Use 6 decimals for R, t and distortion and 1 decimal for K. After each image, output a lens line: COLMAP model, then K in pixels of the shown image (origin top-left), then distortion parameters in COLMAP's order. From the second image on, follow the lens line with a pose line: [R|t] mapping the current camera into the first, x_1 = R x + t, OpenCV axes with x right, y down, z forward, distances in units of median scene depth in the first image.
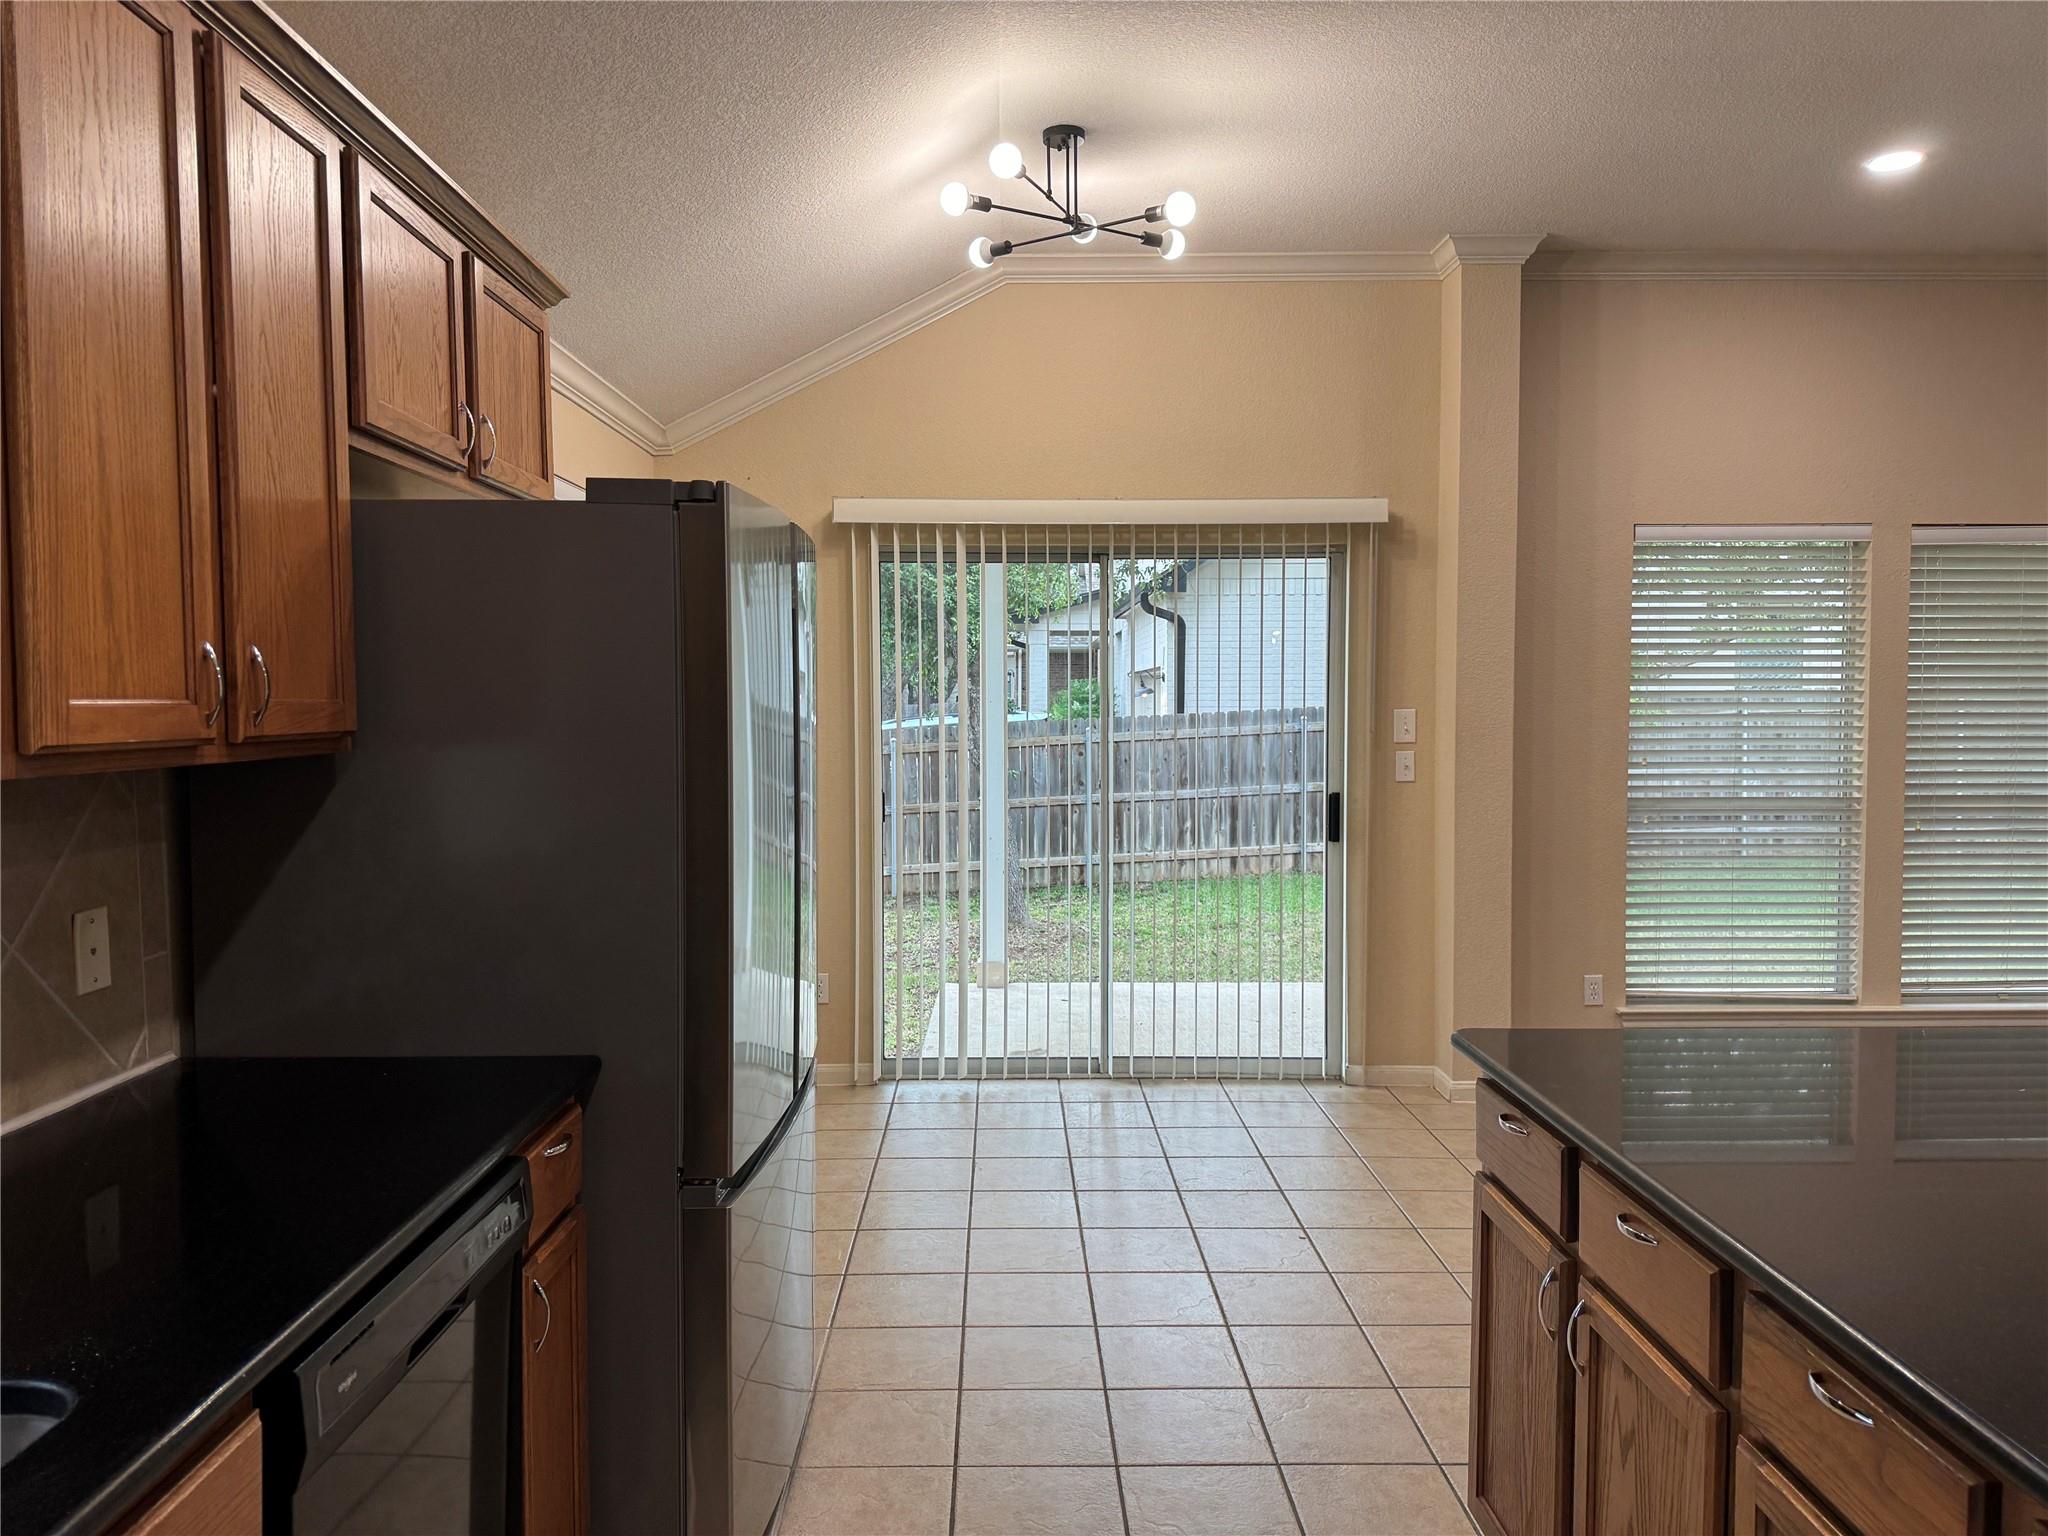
lens RADIAL K [[1440.7, 0, 1023.4], [0, 1440.7, 768.4], [0, 0, 1]] dist [0.040692, -0.021764]
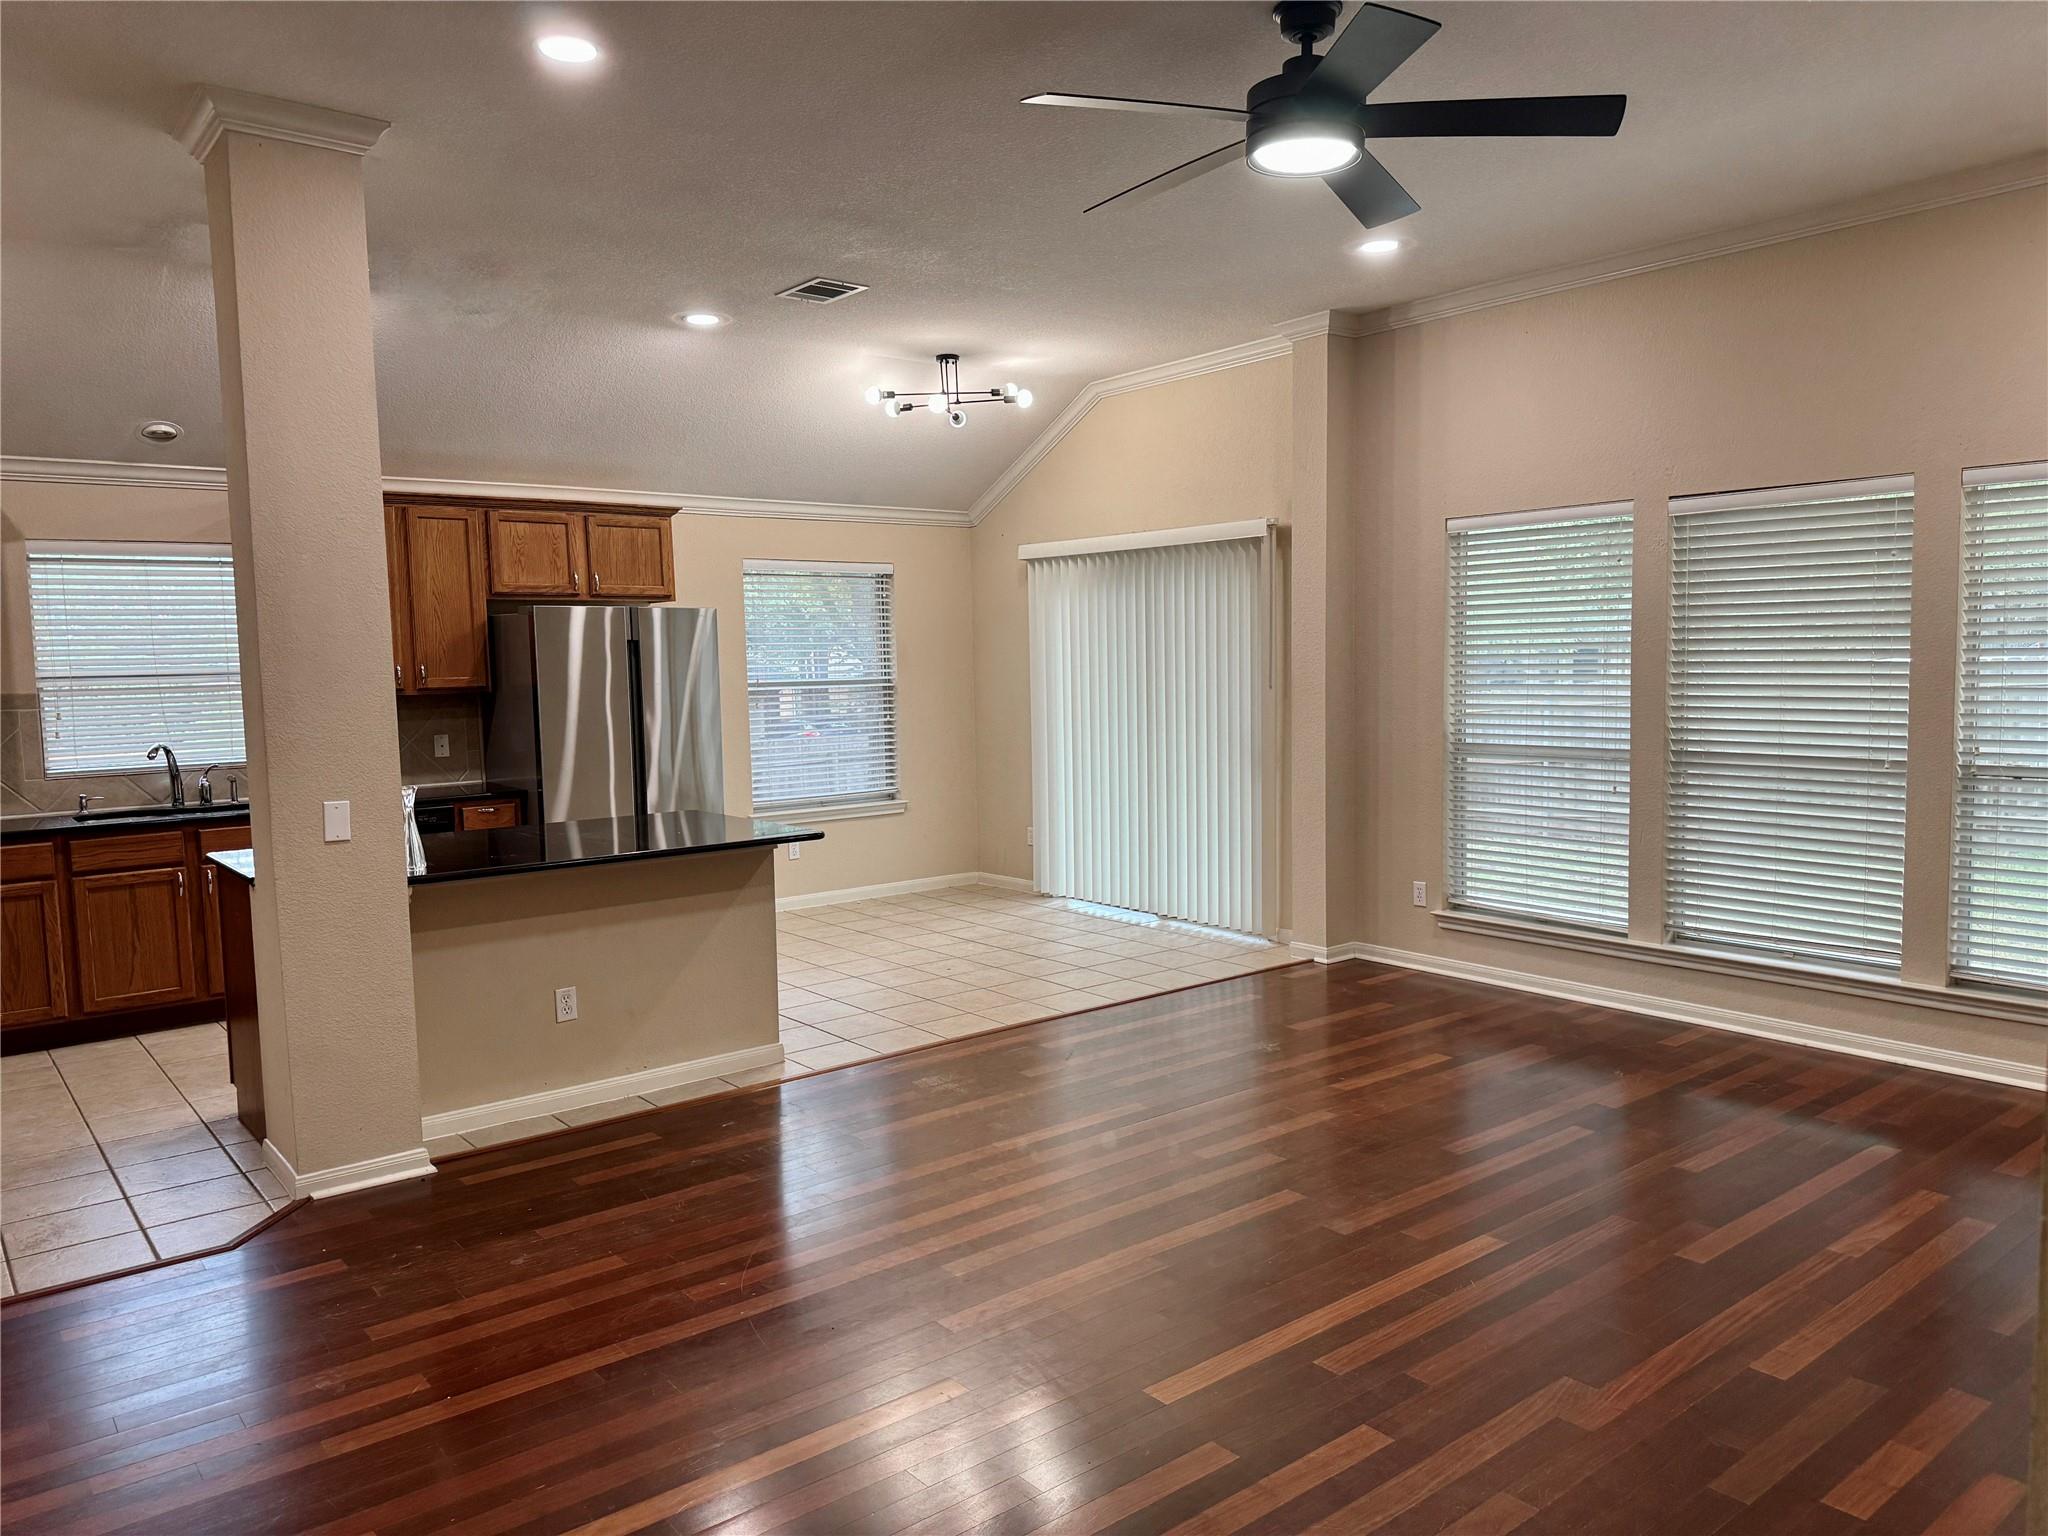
lens RADIAL K [[1440.7, 0, 1032.6], [0, 1440.7, 773.2], [0, 0, 1]] dist [0.040692, -0.021764]
pose [[0.616374, 0.056812, -0.785401, 1.167880], [-0.019536, 0.998190, 0.056872, -0.015955], [0.787211, -0.019710, 0.616369, -0.029072]]
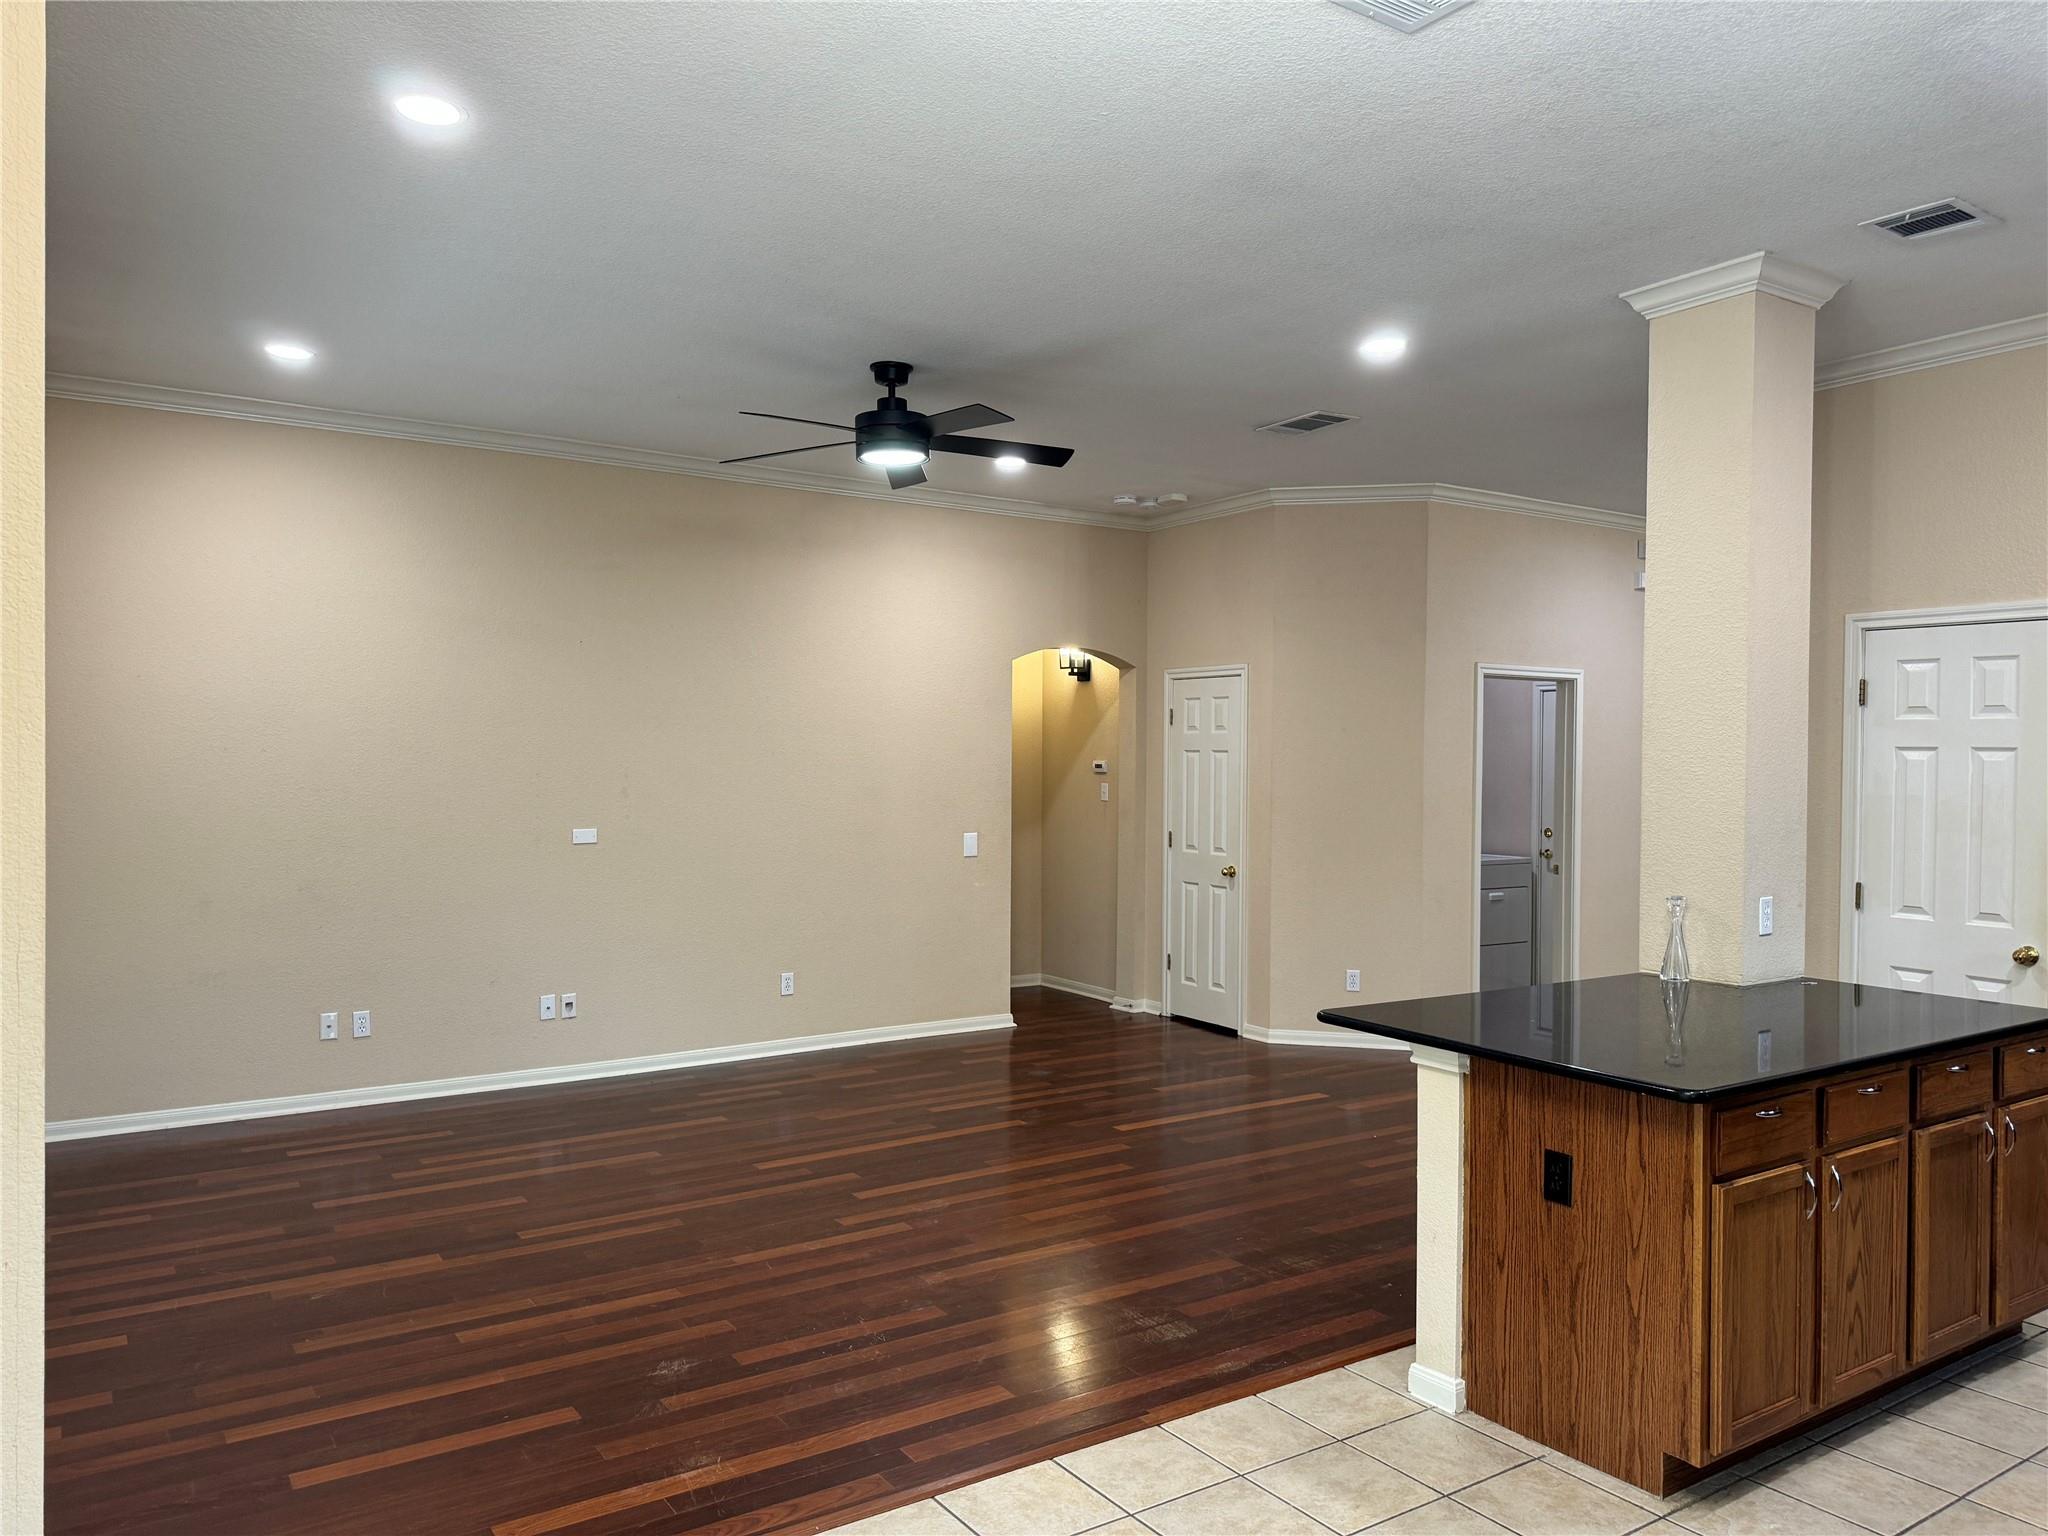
lens RADIAL K [[1440.7, 0, 1024.4], [0, 1440.7, 768.4], [0, 0, 1]] dist [0.040692, -0.021764]
pose [[-0.559837, -0.012104, 0.828514, -0.197136], [0.032263, 0.998817, 0.036392, -0.072962], [-0.827974, 0.047104, -0.558784, 0.987939]]
